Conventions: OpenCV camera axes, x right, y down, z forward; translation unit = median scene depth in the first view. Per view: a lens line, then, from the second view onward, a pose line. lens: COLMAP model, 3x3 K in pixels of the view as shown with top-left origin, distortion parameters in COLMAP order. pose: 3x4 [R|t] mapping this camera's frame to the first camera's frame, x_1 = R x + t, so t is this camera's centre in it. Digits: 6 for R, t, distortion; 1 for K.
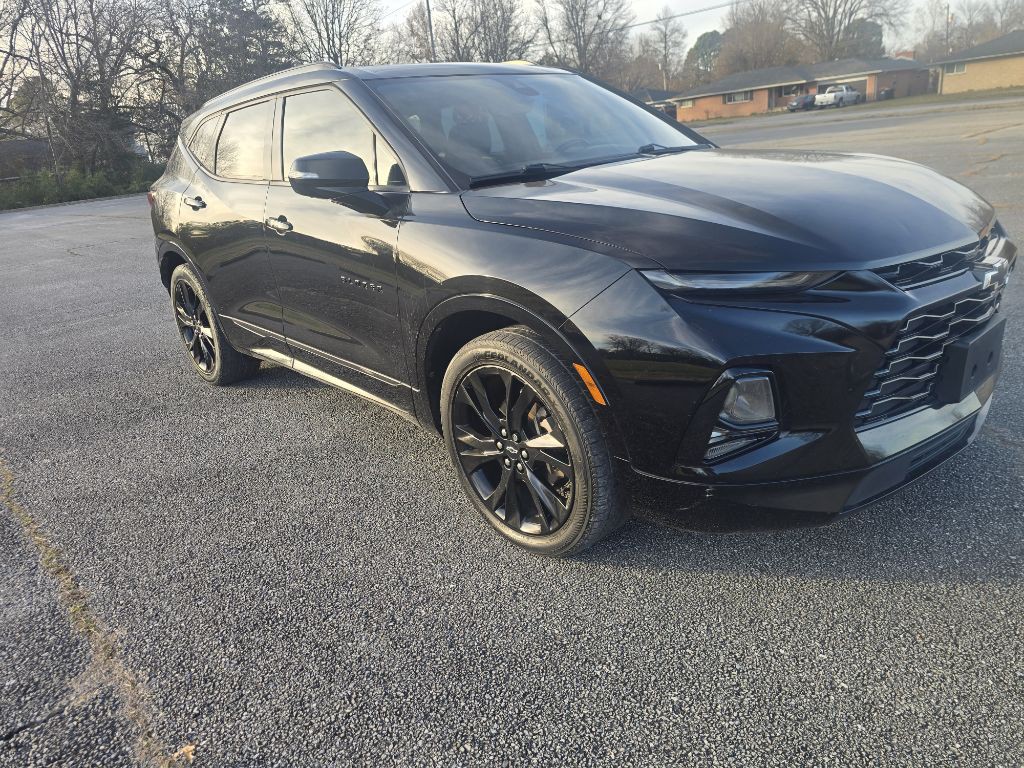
lens RADIAL K [[678.5, 0, 526.6], [0, 678.5, 358.9], [0, 0, 1]] dist [0.028109, -0.020867]
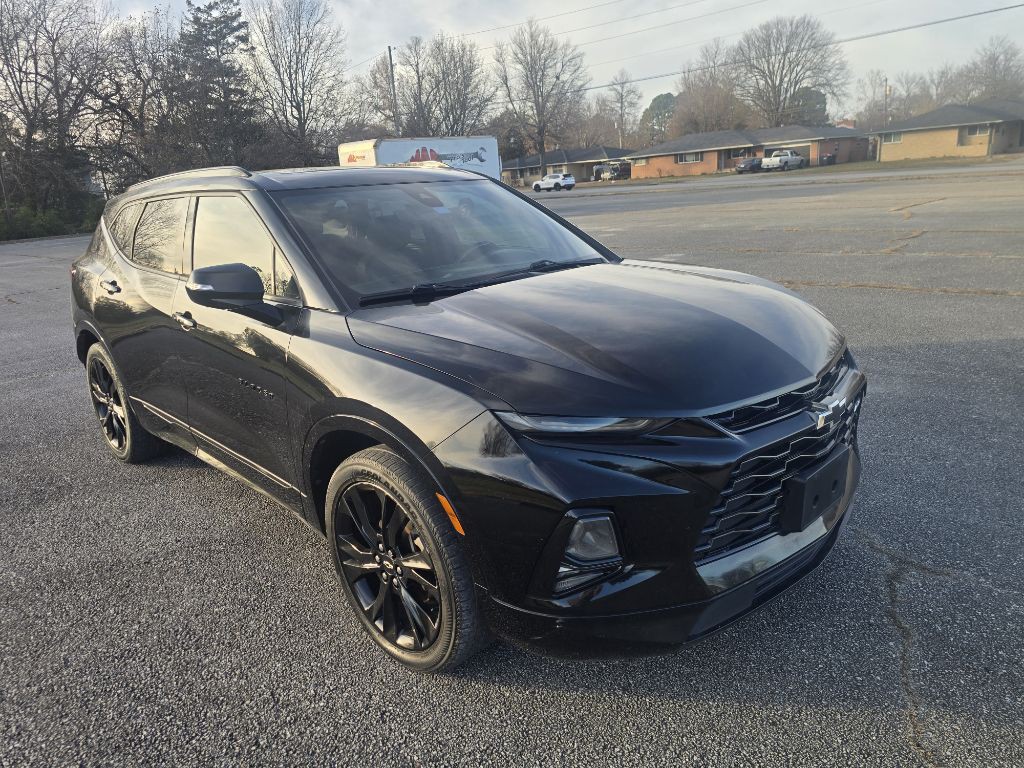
lens RADIAL K [[678.5, 0, 516.0], [0, 678.5, 359.3], [0, 0, 1]] dist [0.028109, -0.020867]
pose [[0.998799, 0.020202, 0.044638, 0.088088], [-0.017309, 0.997782, -0.064271, -0.083084], [-0.045838, 0.063422, 0.996934, -0.036168]]
